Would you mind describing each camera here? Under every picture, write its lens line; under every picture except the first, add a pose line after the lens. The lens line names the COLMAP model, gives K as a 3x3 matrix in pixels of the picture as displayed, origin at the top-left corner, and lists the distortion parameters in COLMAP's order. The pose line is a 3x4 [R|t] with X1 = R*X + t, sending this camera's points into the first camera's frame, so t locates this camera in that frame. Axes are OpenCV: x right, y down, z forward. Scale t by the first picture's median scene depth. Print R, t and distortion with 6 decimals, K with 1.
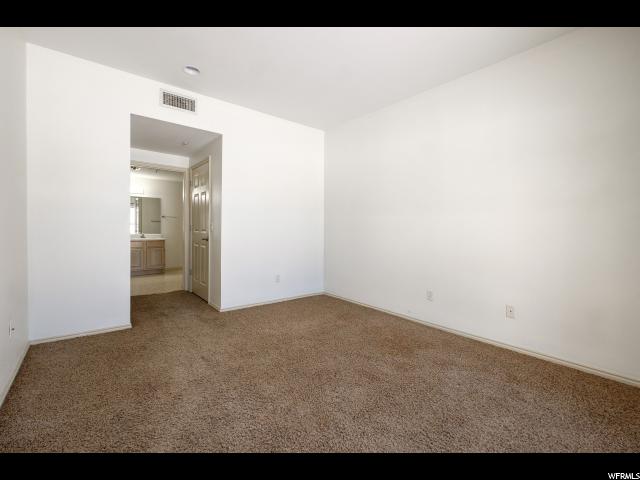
lens RADIAL K [[280.6, 0, 319.9], [0, 280.6, 234.6], [0, 0, 1]] dist [-0.002737, -0.001027]
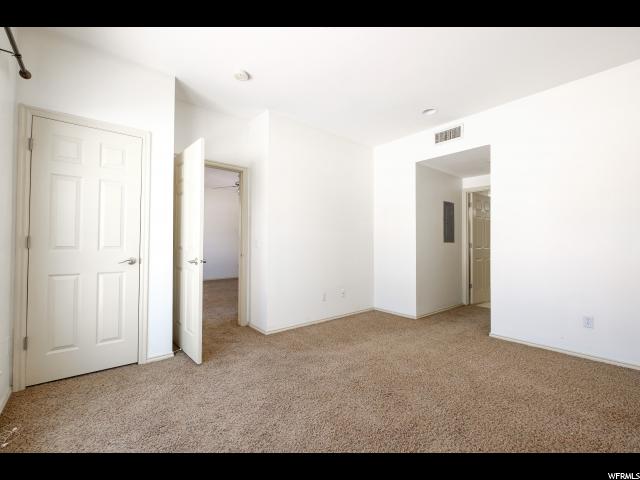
lens RADIAL K [[280.6, 0, 320.9], [0, 280.6, 244.2], [0, 0, 1]] dist [-0.002737, -0.001027]
pose [[0.011577, -0.016332, -0.999800, 0.655872], [-0.015206, 0.999748, -0.016507, -0.002107], [0.999817, 0.015394, 0.011326, 0.498588]]
